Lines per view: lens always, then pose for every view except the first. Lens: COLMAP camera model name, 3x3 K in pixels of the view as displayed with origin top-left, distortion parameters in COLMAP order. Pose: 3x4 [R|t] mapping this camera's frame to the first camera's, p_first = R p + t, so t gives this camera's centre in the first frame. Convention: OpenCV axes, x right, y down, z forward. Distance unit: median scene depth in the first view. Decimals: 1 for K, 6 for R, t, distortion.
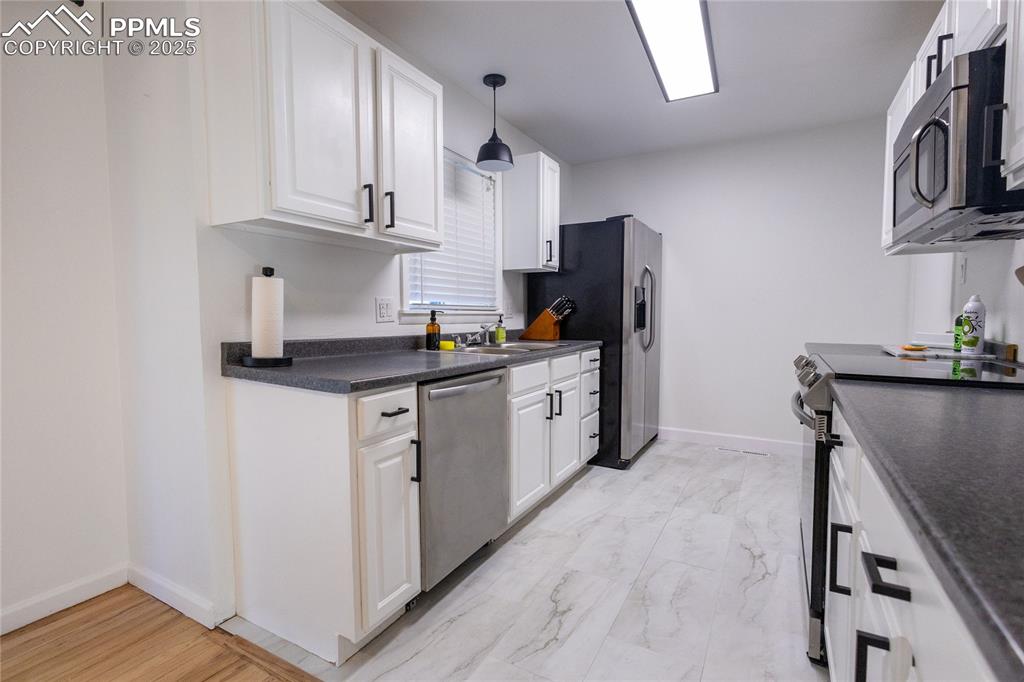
lens RADIAL K [[469.4, 0, 516.4], [0, 469.4, 336.1], [0, 0, 1]] dist [0.004314, 0.000266]
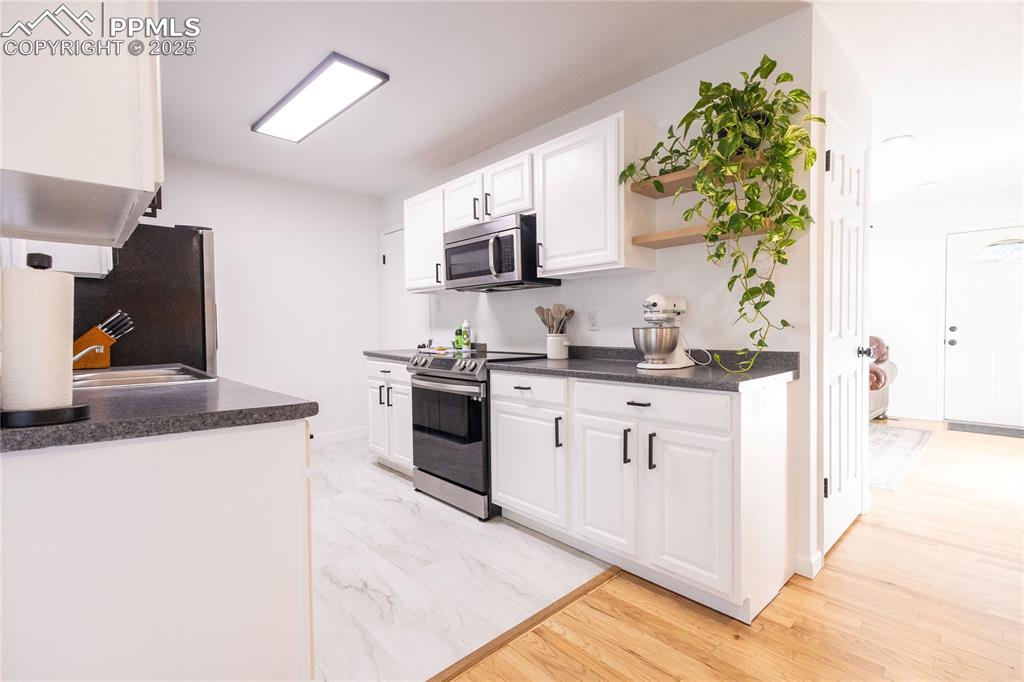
lens RADIAL K [[469.4, 0, 506.1], [0, 469.4, 342.6], [0, 0, 1]] dist [0.004314, 0.000266]
pose [[0.316117, -0.032656, 0.948158, -0.612947], [0.060347, 0.998076, 0.014255, -0.006677], [-0.946799, 0.052712, 0.317479, 0.188517]]
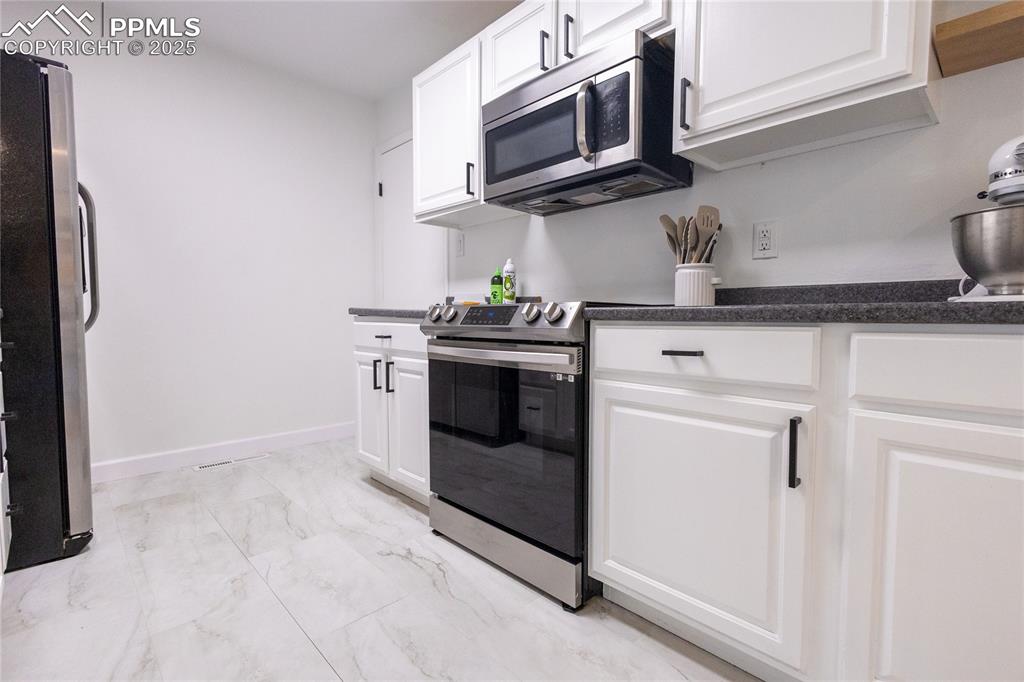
lens RADIAL K [[469.4, 0, 515.1], [0, 469.4, 344.6], [0, 0, 1]] dist [0.004314, 0.000266]
pose [[0.287403, -0.053008, 0.956342, -0.165525], [0.046670, 0.998056, 0.041294, 0.068119], [-0.956672, 0.032765, 0.289319, 0.493030]]
